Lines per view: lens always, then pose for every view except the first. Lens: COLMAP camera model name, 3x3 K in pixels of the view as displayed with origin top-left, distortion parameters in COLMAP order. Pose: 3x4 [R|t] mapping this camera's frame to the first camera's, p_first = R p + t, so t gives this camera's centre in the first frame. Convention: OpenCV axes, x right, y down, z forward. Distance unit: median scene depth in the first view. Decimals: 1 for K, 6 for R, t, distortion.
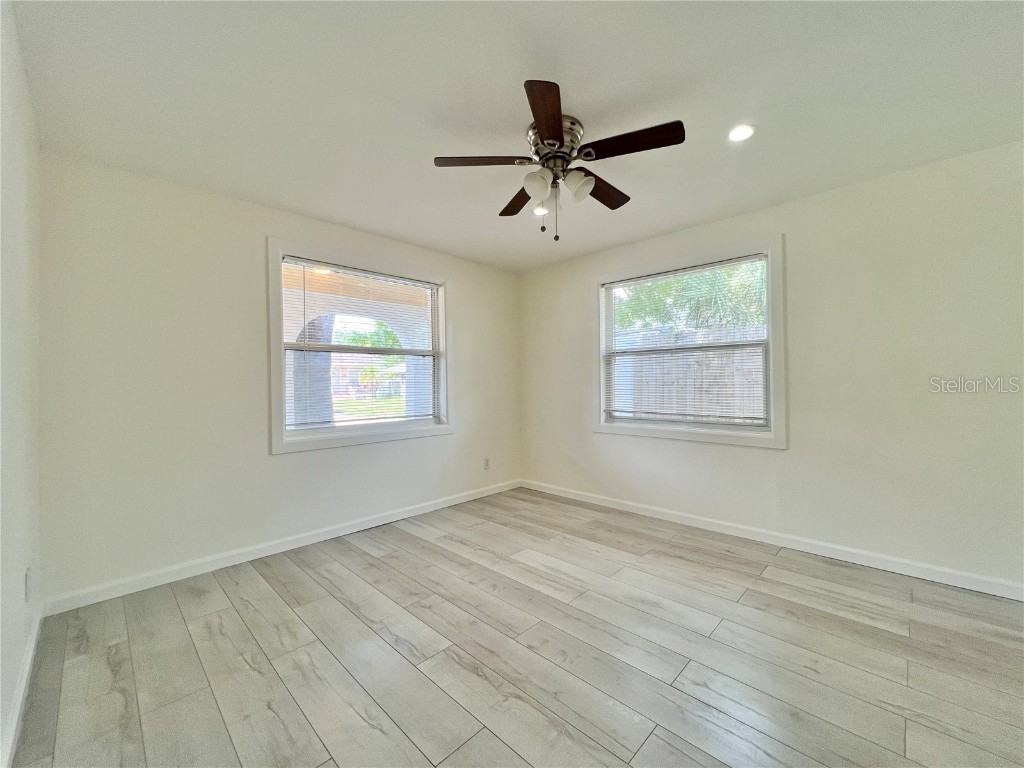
lens RADIAL K [[410.2, 0, 514.3], [0, 410.2, 383.5], [0, 0, 1]] dist [-0.001324, 0.000396]
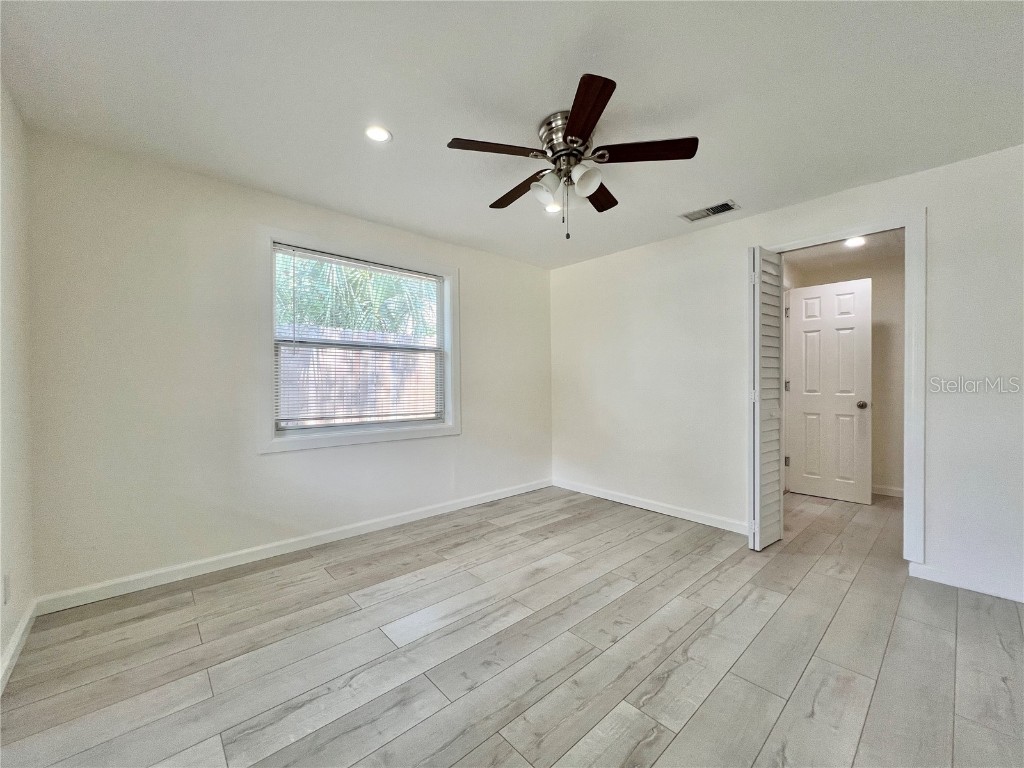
lens RADIAL K [[410.2, 0, 508.5], [0, 410.2, 383.9], [0, 0, 1]] dist [-0.001324, 0.000396]
pose [[0.066639, 0.004978, 0.997765, -0.618384], [-0.002262, 0.999986, -0.004838, 0.006401], [-0.997775, -0.001935, 0.066649, 0.741015]]
